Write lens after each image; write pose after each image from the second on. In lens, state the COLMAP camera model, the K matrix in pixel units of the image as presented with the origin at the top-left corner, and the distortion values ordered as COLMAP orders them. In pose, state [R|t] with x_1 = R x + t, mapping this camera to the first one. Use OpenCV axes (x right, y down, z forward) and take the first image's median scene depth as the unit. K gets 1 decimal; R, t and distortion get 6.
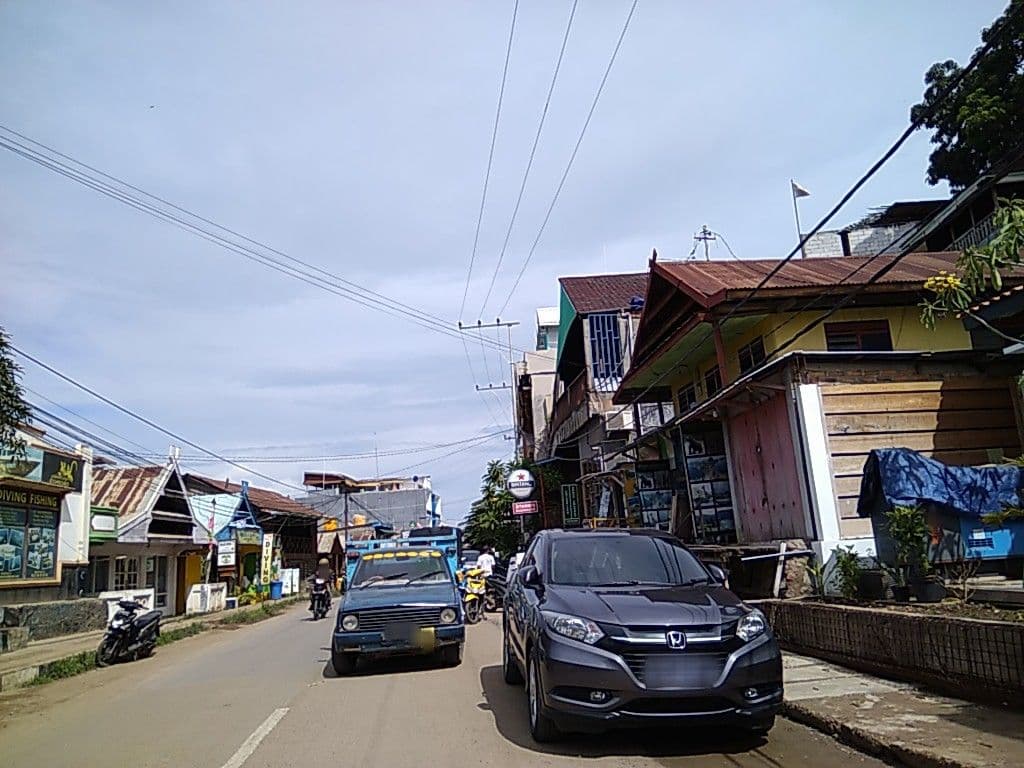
lens RADIAL K [[790.1, 0, 512.0], [0, 790.1, 384.0], [0, 0, 1]] dist [-0.027829, -0.003184]
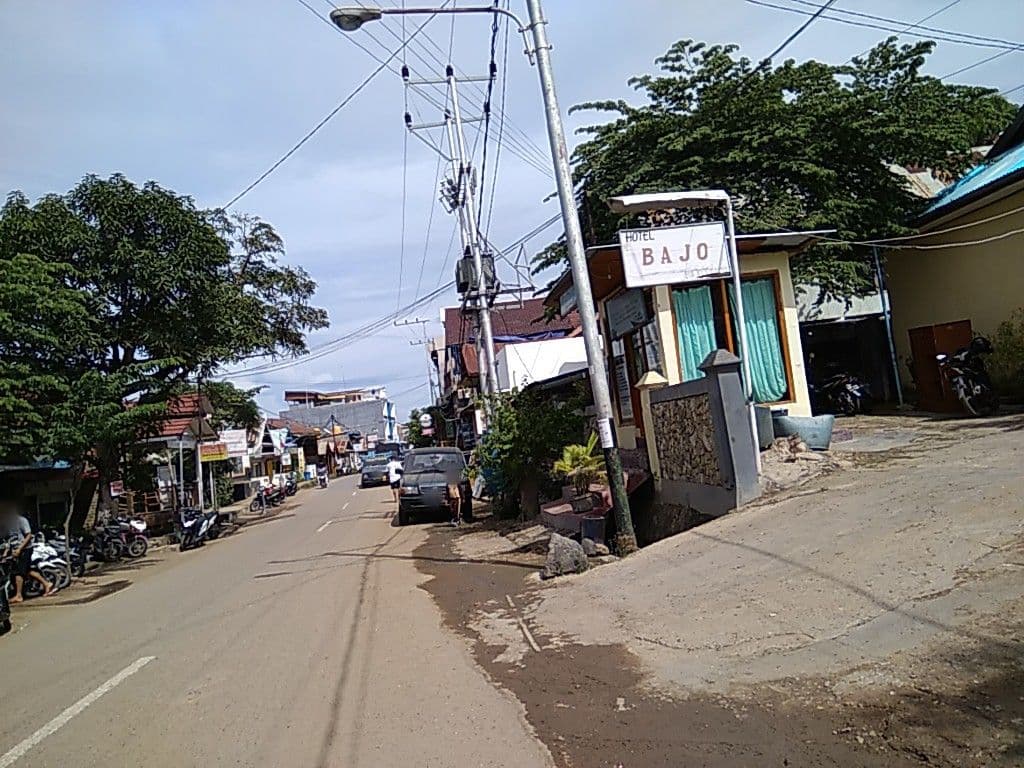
lens RADIAL K [[790.1, 0, 512.0], [0, 790.1, 384.0], [0, 0, 1]] dist [-0.027829, -0.003184]
pose [[0.997546, -0.043608, 0.054777, 0.054717], [0.035495, 0.989342, 0.141217, -0.111532], [-0.060351, -0.138927, 0.988462, -0.468421]]
